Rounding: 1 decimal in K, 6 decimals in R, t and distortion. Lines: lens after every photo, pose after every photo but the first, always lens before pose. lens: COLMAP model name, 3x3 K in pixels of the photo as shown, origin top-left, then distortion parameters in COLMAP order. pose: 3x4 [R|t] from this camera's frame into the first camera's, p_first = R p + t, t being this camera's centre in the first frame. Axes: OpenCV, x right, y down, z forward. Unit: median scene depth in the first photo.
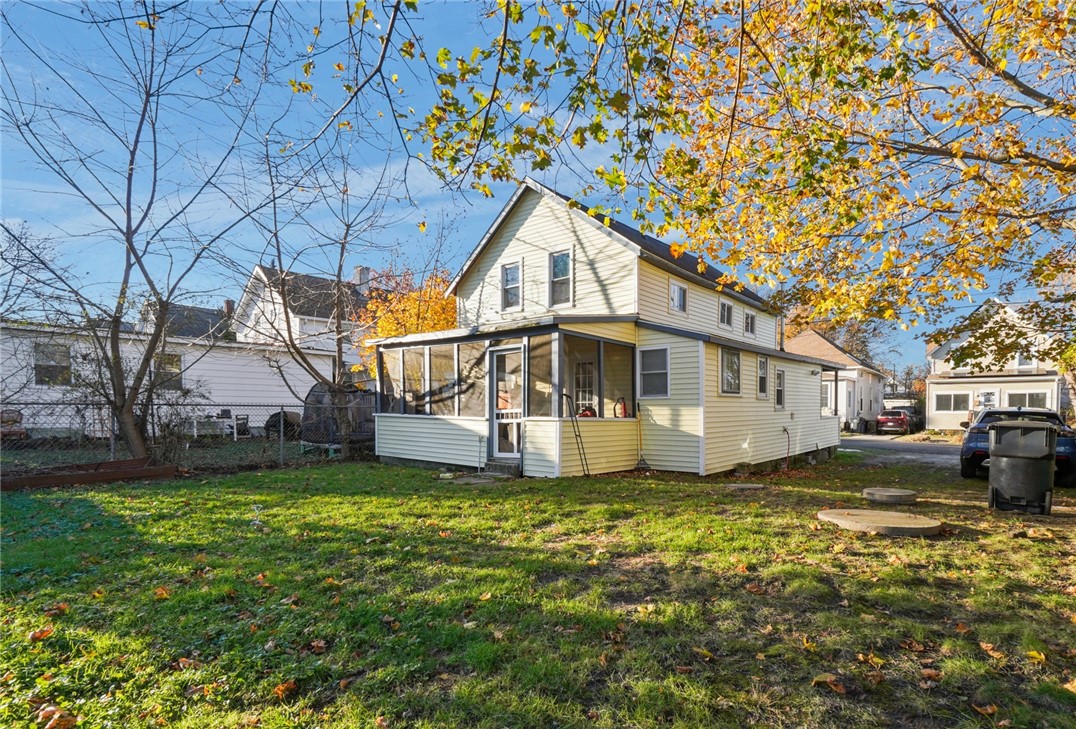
lens RADIAL K [[507.6, 0, 566.0], [0, 507.6, 414.5], [0, 0, 1]] dist [0.000199, -0.000008]
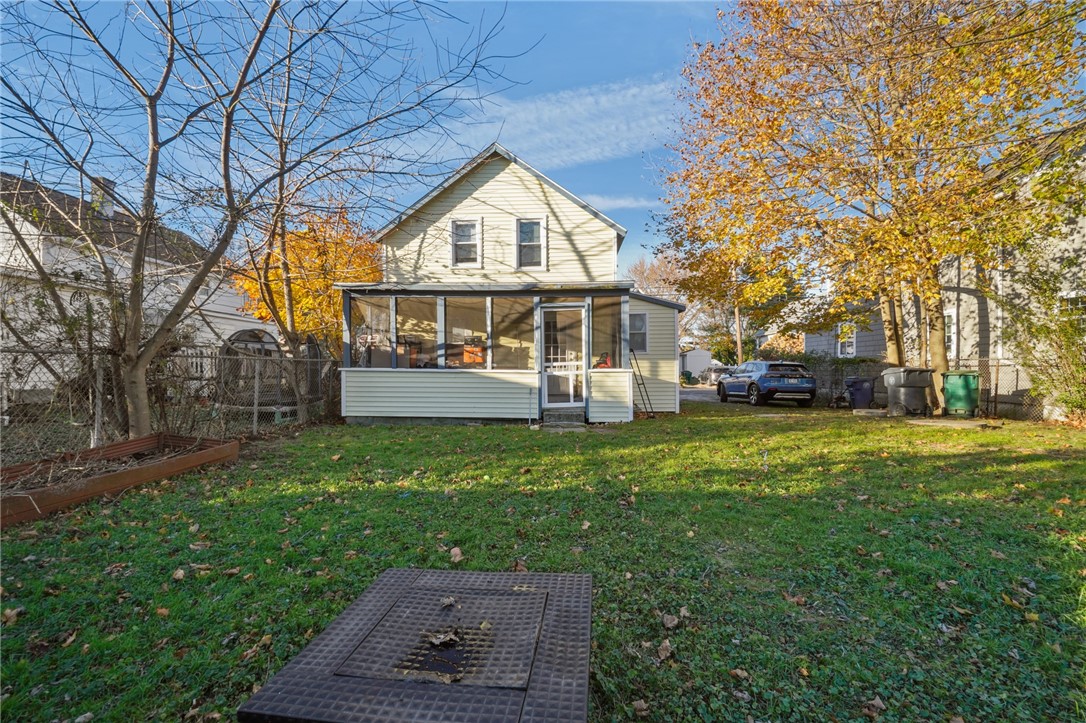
lens RADIAL K [[468.7, 0, 543.0], [0, 468.7, 359.5], [0, 0, 1]] dist [-0.002446, -0.000972]
pose [[0.836118, 0.002990, 0.548541, -0.560990], [0.010835, 0.999700, -0.021966, 0.004537], [-0.548442, 0.024309, 0.835835, 0.153325]]
